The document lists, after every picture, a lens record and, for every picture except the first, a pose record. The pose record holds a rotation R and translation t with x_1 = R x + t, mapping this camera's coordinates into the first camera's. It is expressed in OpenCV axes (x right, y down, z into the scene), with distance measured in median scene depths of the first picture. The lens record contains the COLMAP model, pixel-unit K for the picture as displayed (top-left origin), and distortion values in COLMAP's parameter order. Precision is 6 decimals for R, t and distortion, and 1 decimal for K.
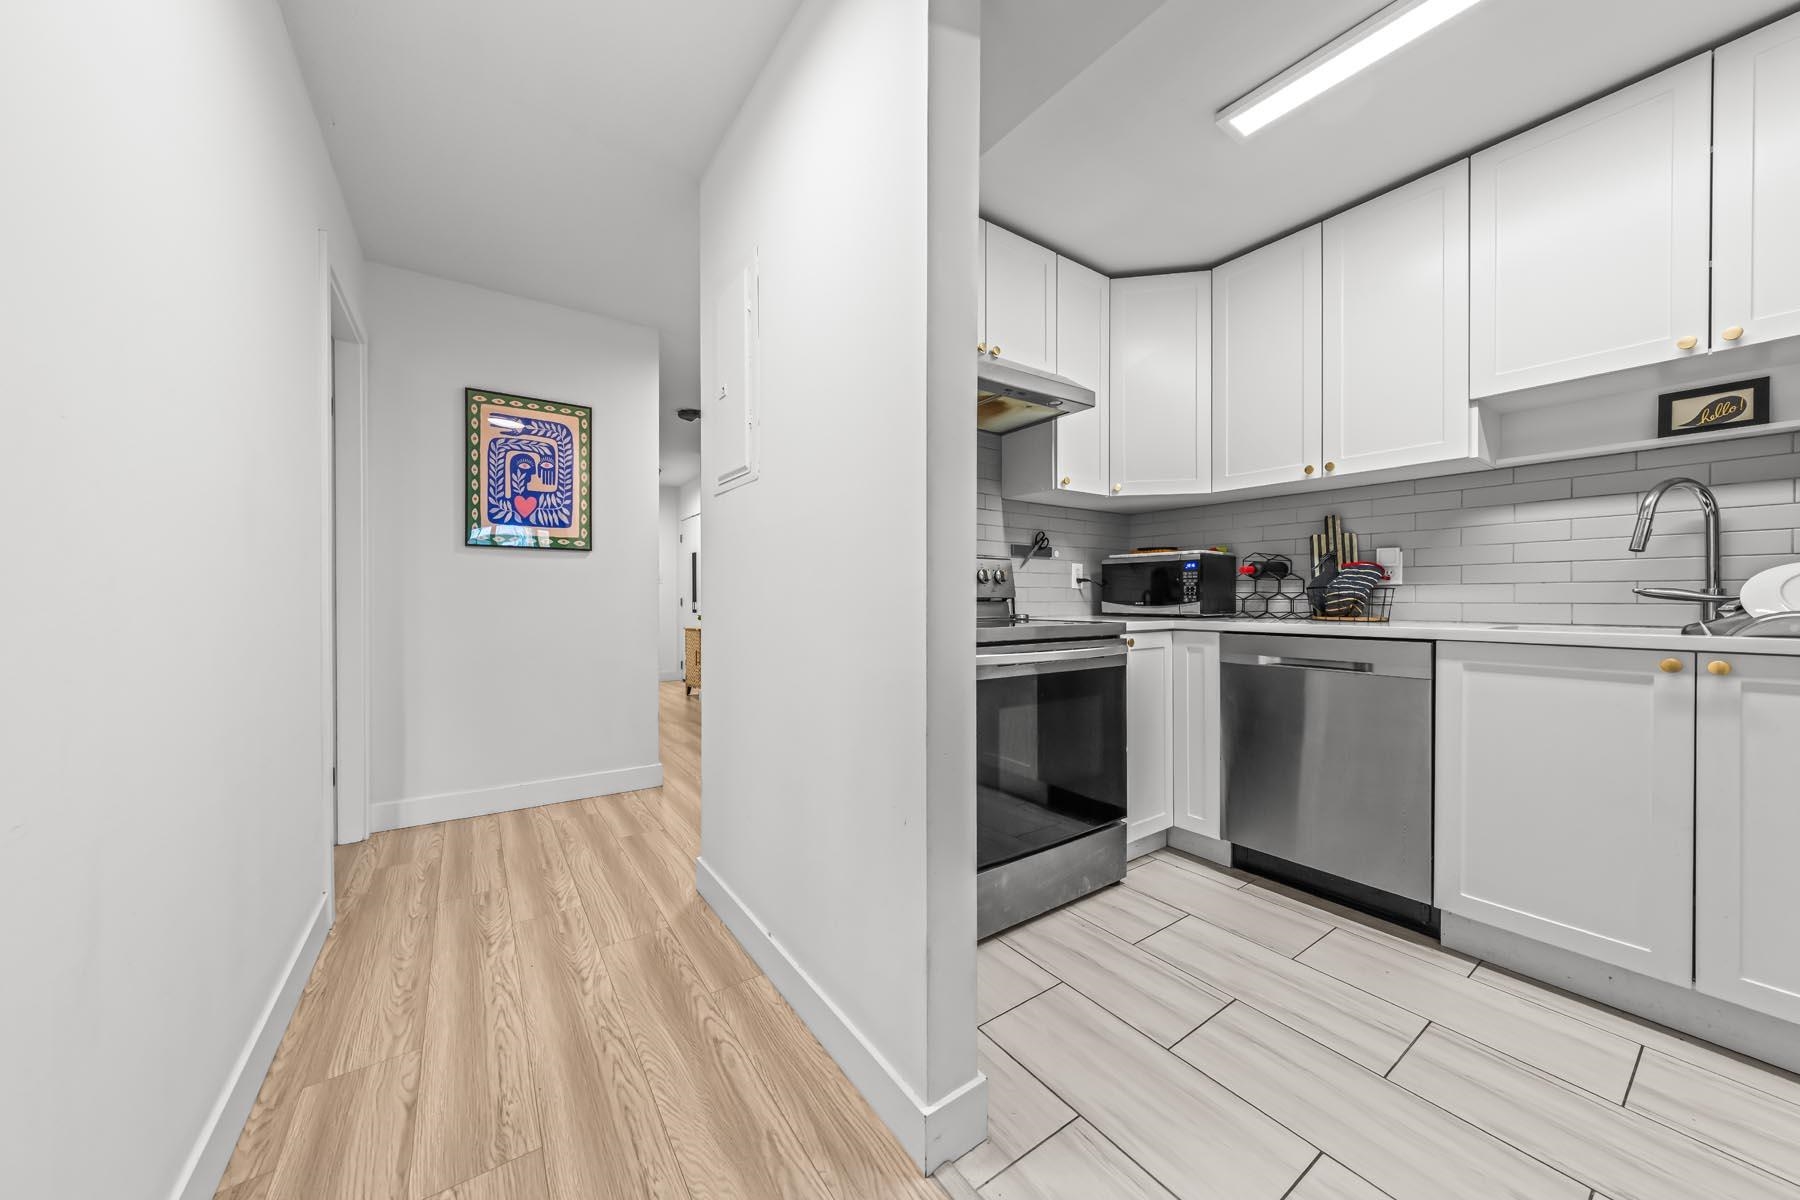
lens RADIAL K [[618.8, 0, 898.7], [0, 618.8, 598.4], [0, 0, 1]] dist [-0.002826, -0.000208]
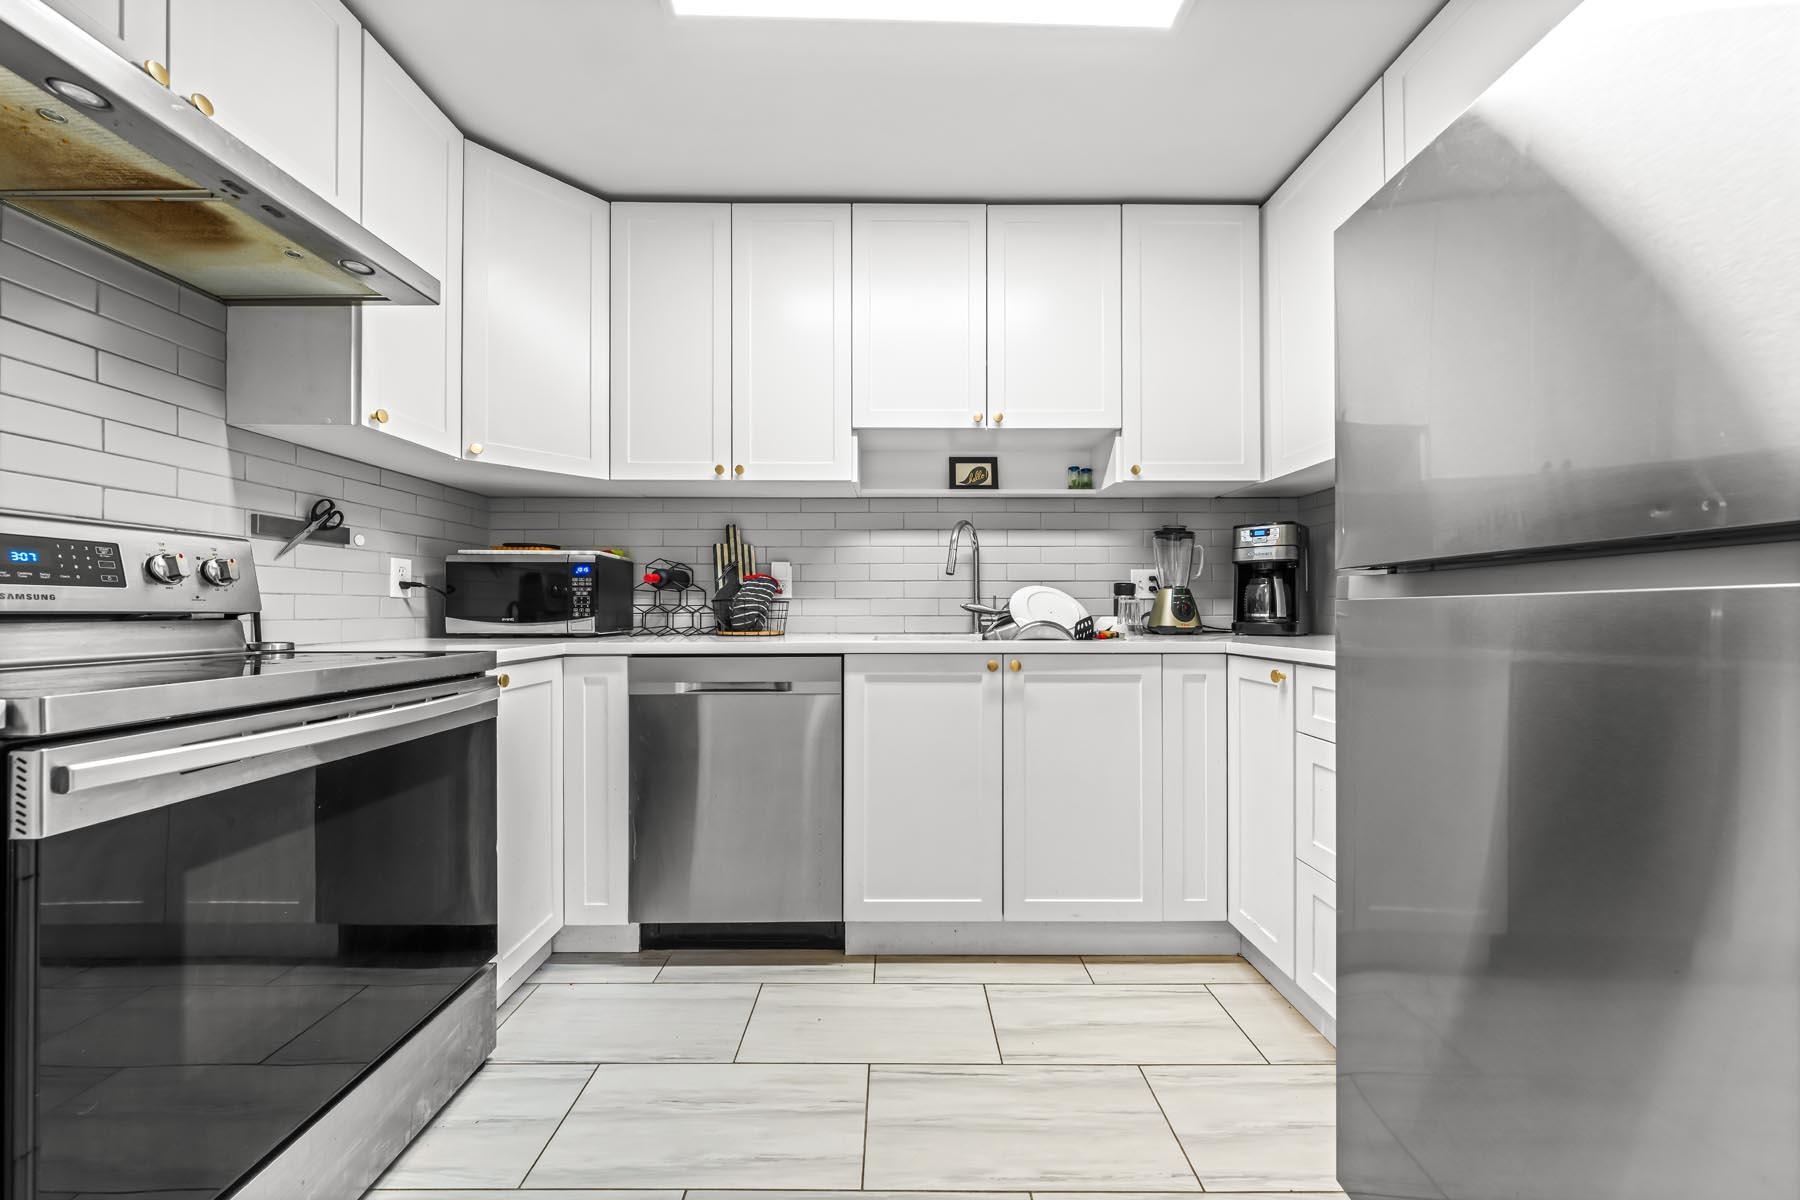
lens RADIAL K [[618.8, 0, 897.9], [0, 618.8, 605.7], [0, 0, 1]] dist [-0.002826, -0.000208]
pose [[0.570133, 0.005938, 0.821531, 0.077376], [0.001922, 0.999962, -0.008561, -0.001371], [-0.821550, 0.006460, 0.570099, 0.289645]]
